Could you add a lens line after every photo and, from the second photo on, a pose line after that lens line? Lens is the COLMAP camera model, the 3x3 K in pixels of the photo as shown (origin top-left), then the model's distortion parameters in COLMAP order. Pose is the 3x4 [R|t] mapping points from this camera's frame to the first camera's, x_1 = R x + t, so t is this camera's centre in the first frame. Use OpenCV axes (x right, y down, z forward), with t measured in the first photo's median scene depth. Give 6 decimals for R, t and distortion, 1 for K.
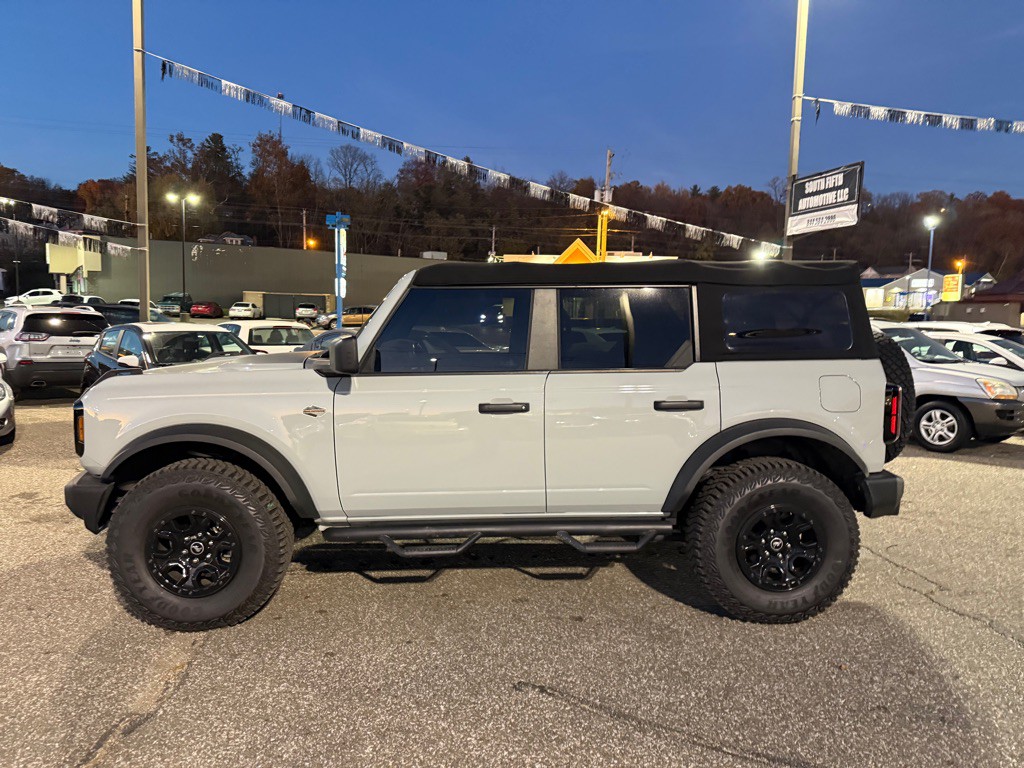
lens RADIAL K [[700.9, 0, 512.0], [0, 700.9, 384.0], [0, 0, 1]] dist [0.059629, -0.080733]
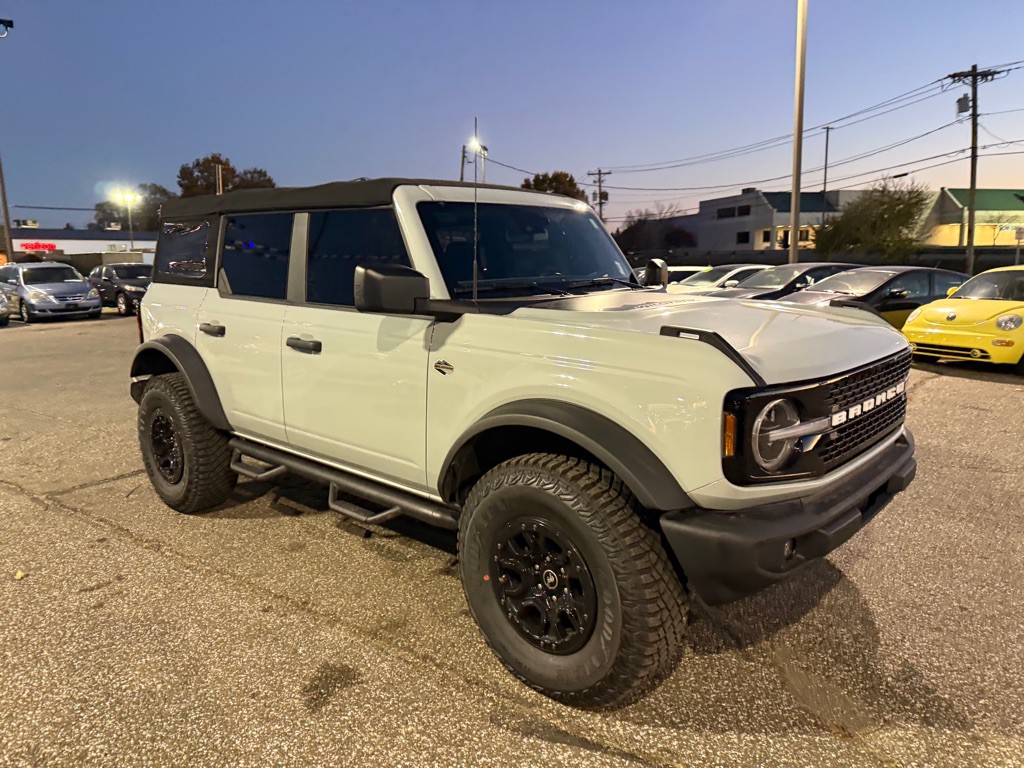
lens RADIAL K [[716.6, 0, 518.0], [0, 716.6, 376.4], [0, 0, 1]] dist [0.056877, -0.067999]
pose [[-0.705637, -0.119080, 0.698496, -0.217434], [0.076151, 0.967324, 0.241839, -0.043808], [-0.704470, 0.223841, -0.673511, 0.464977]]
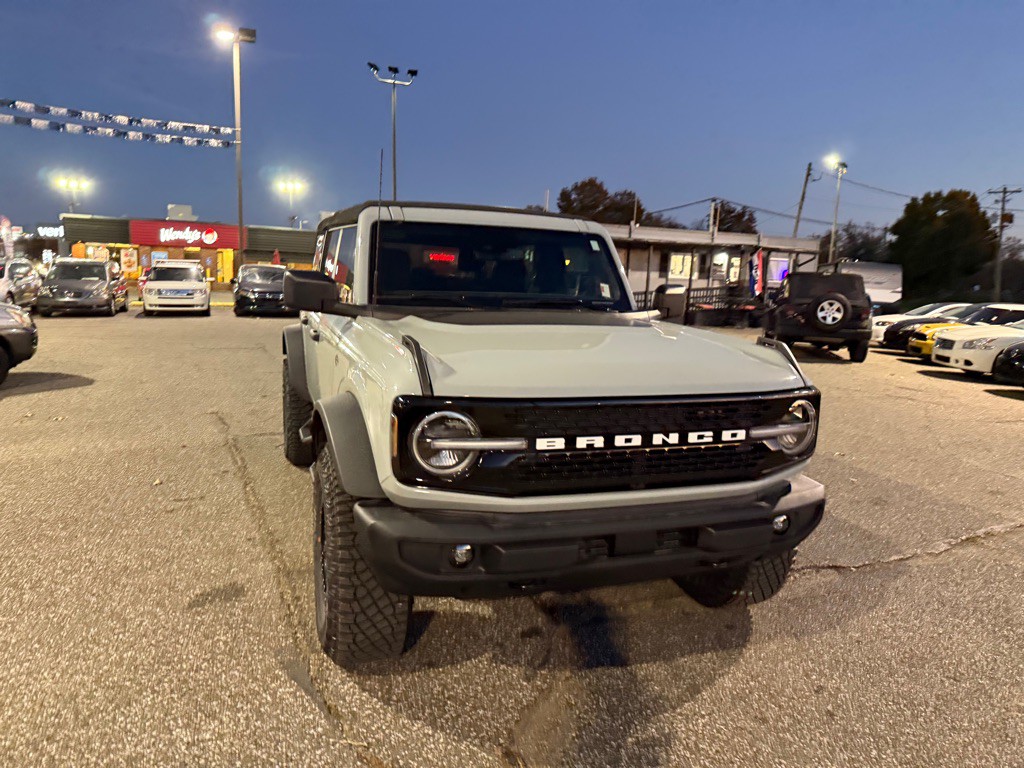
lens RADIAL K [[714.4, 0, 513.6], [0, 714.4, 386.7], [0, 0, 1]] dist [0.061592, -0.076475]
pose [[-0.286600, -0.172870, 0.942325, -0.297681], [0.057350, 0.978727, 0.196990, -0.034776], [-0.956332, 0.110500, -0.270589, 0.361292]]
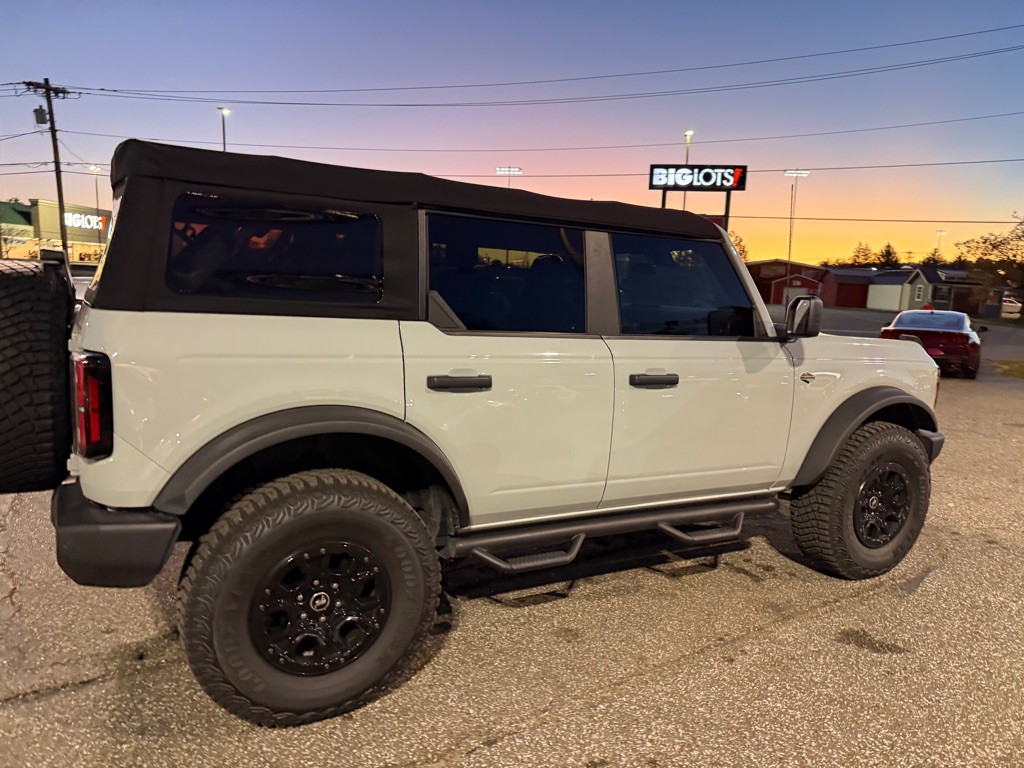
lens RADIAL K [[714.4, 0, 513.6], [0, 714.4, 386.7], [0, 0, 1]] dist [0.061592, -0.076475]
pose [[-0.900029, 0.012585, -0.435648, 0.117073], [-0.095564, 0.969559, 0.225439, -0.044347], [0.425224, 0.244534, -0.871429, 0.519746]]
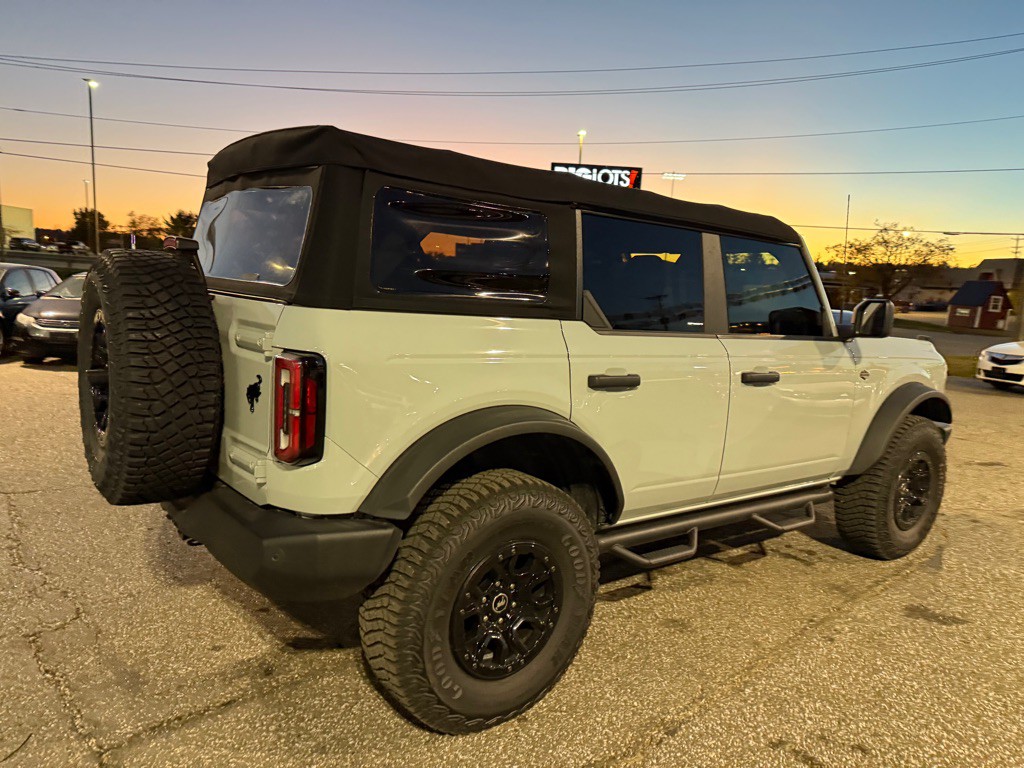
lens RADIAL K [[714.4, 0, 513.6], [0, 714.4, 386.7], [0, 0, 1]] dist [0.061592, -0.076475]
pose [[-0.820278, 0.020614, -0.571594, 0.175032], [-0.126148, 0.968221, 0.215950, -0.038443], [0.557881, 0.249244, -0.791610, 0.487743]]
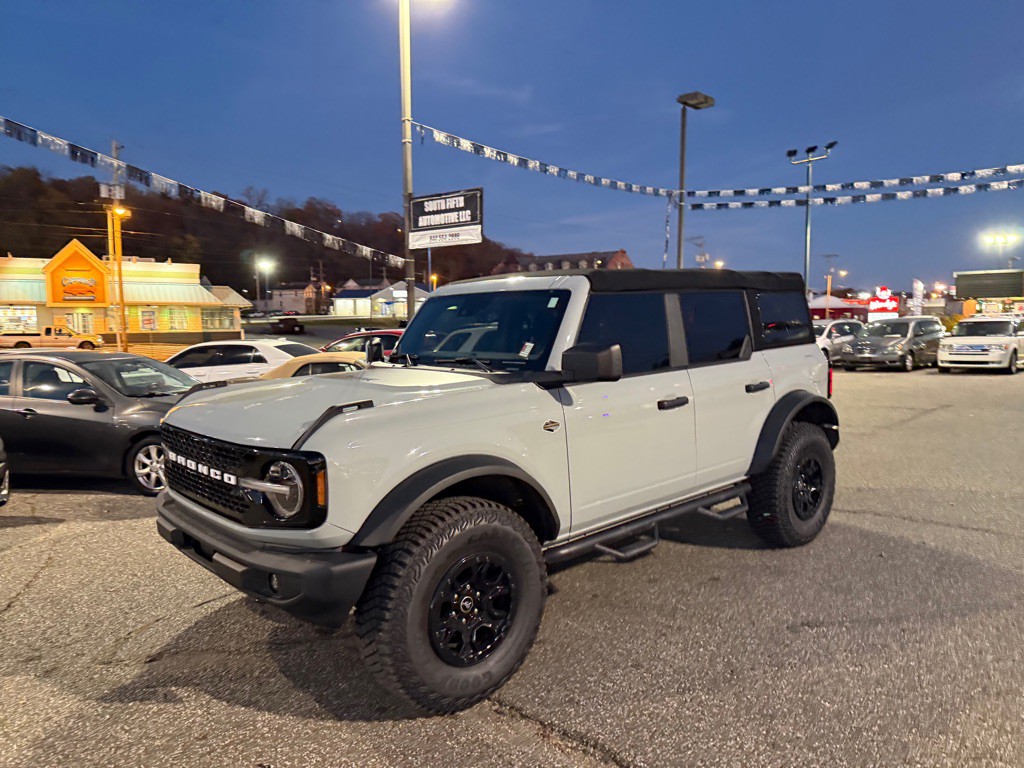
lens RADIAL K [[703.0, 0, 511.9], [0, 703.0, 392.9], [0, 0, 1]] dist [0.080449, -0.104000]
pose [[0.774736, -0.091485, 0.625631, -0.214183], [0.093091, 0.995198, 0.030250, -0.009091], [-0.625394, 0.034805, 0.779532, 0.071607]]
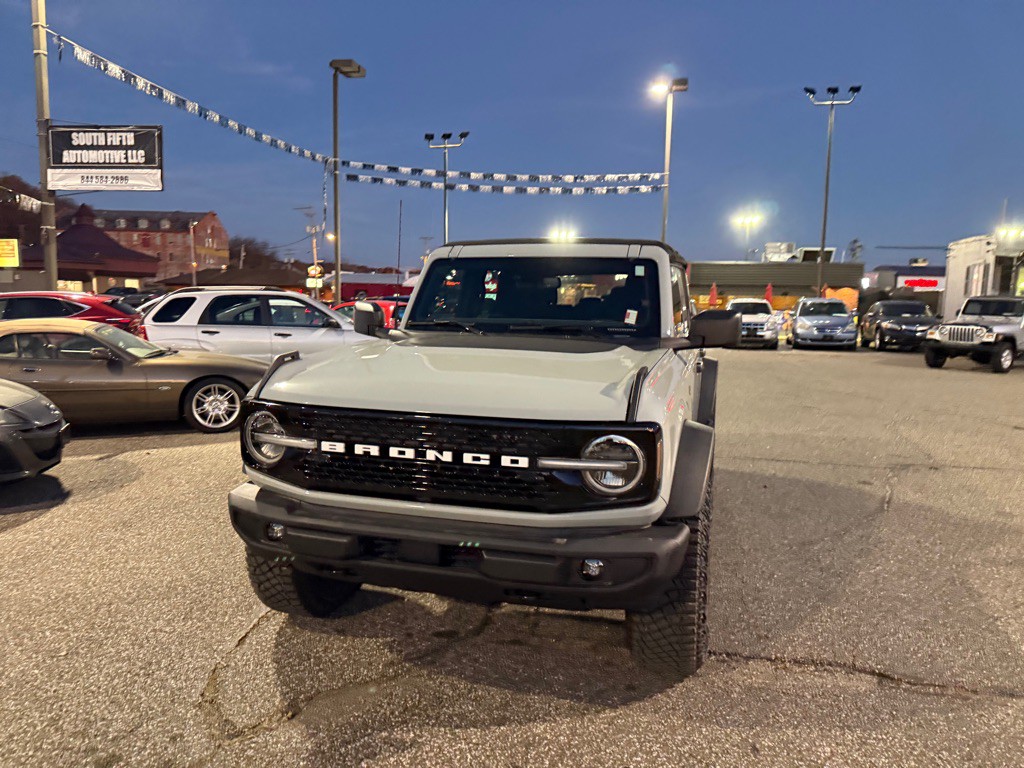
lens RADIAL K [[712.6, 0, 512.0], [0, 712.6, 384.0], [0, 0, 1]] dist [0.063474, -0.094414]
pose [[0.330952, -0.126746, 0.935097, -0.306418], [0.084829, 0.990923, 0.104290, -0.022247], [-0.939827, 0.044809, 0.338700, 0.211992]]
